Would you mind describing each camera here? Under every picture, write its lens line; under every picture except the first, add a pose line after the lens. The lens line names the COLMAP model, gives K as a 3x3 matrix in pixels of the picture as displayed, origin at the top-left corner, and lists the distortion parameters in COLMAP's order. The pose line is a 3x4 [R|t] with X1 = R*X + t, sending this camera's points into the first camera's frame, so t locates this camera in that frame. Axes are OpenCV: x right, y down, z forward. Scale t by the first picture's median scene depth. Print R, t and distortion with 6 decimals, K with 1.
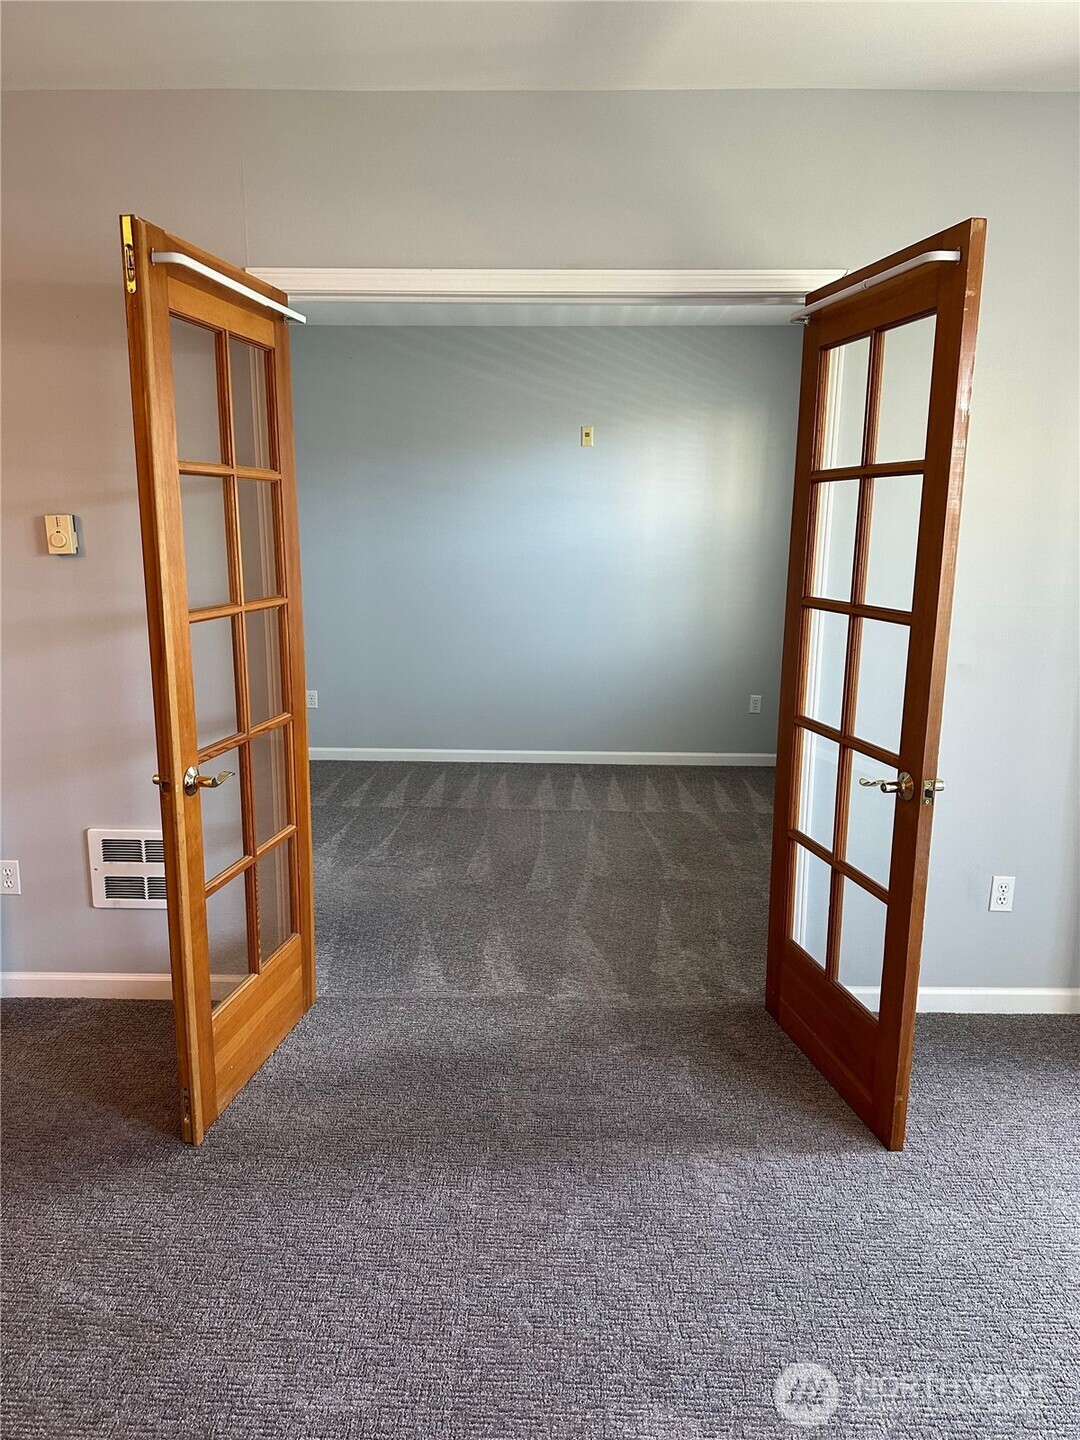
lens RADIAL K [[1006.4, 0, 537.6], [0, 1006.4, 722.9], [0, 0, 1]] dist [0.042101, -0.043604]
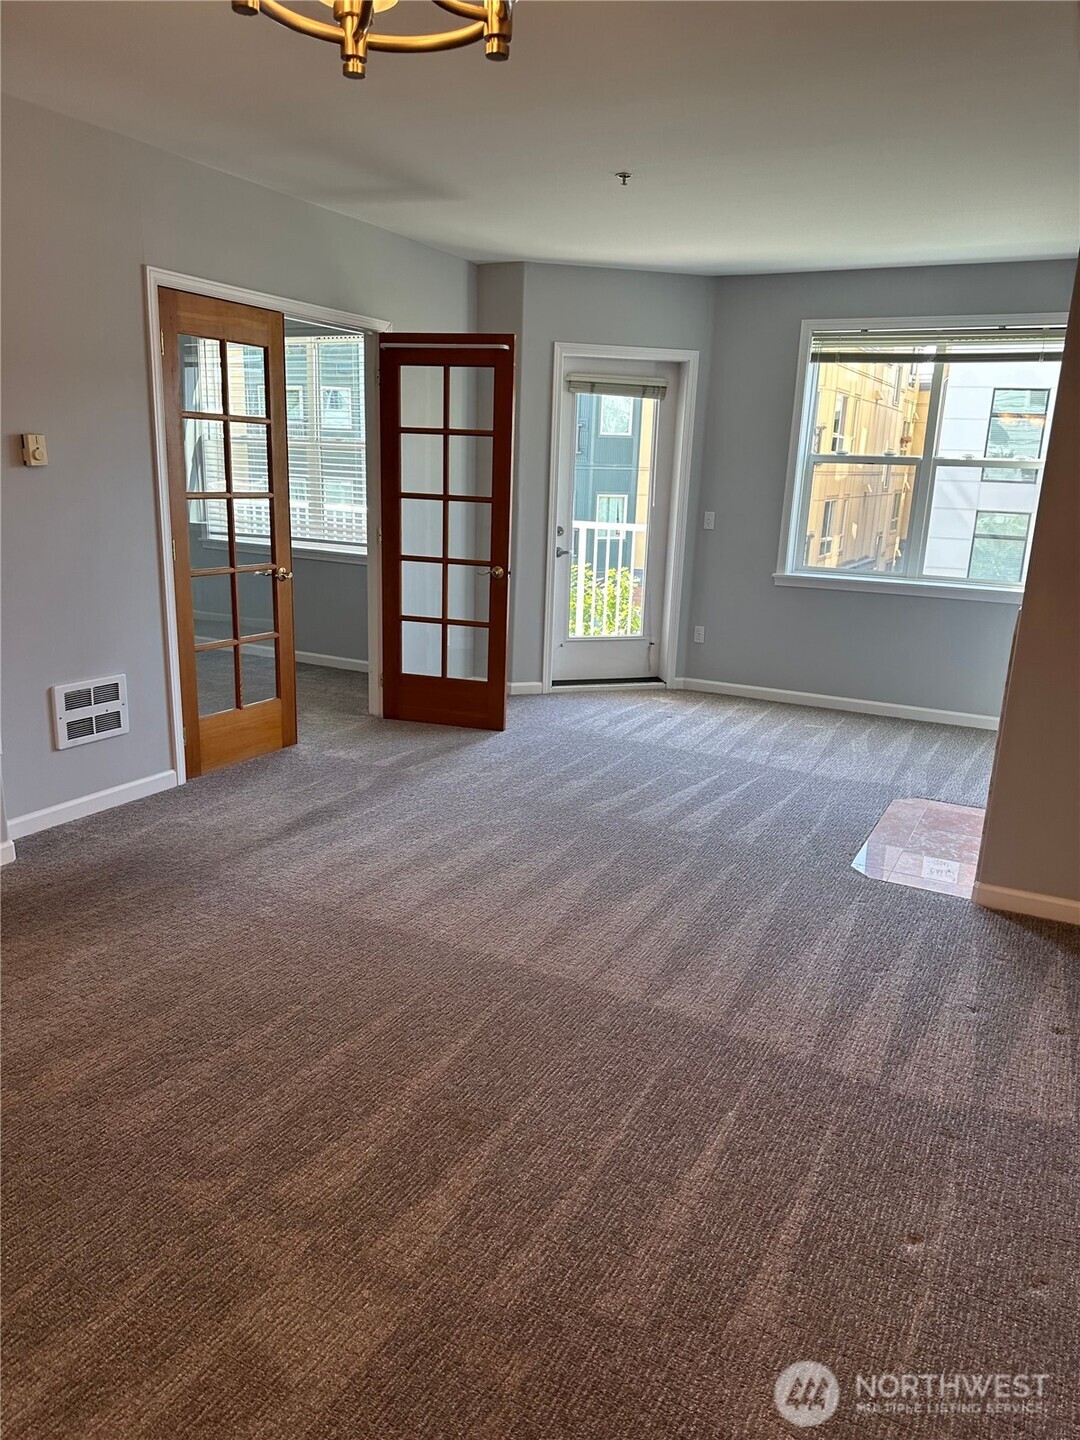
lens RADIAL K [[1006.4, 0, 550.2], [0, 1006.4, 730.3], [0, 0, 1]] dist [0.042101, -0.043604]
pose [[0.443304, -0.218565, 0.869316, -1.283521], [0.145089, 0.974525, 0.171029, 0.030590], [-0.884551, 0.050310, 0.463722, -0.135529]]
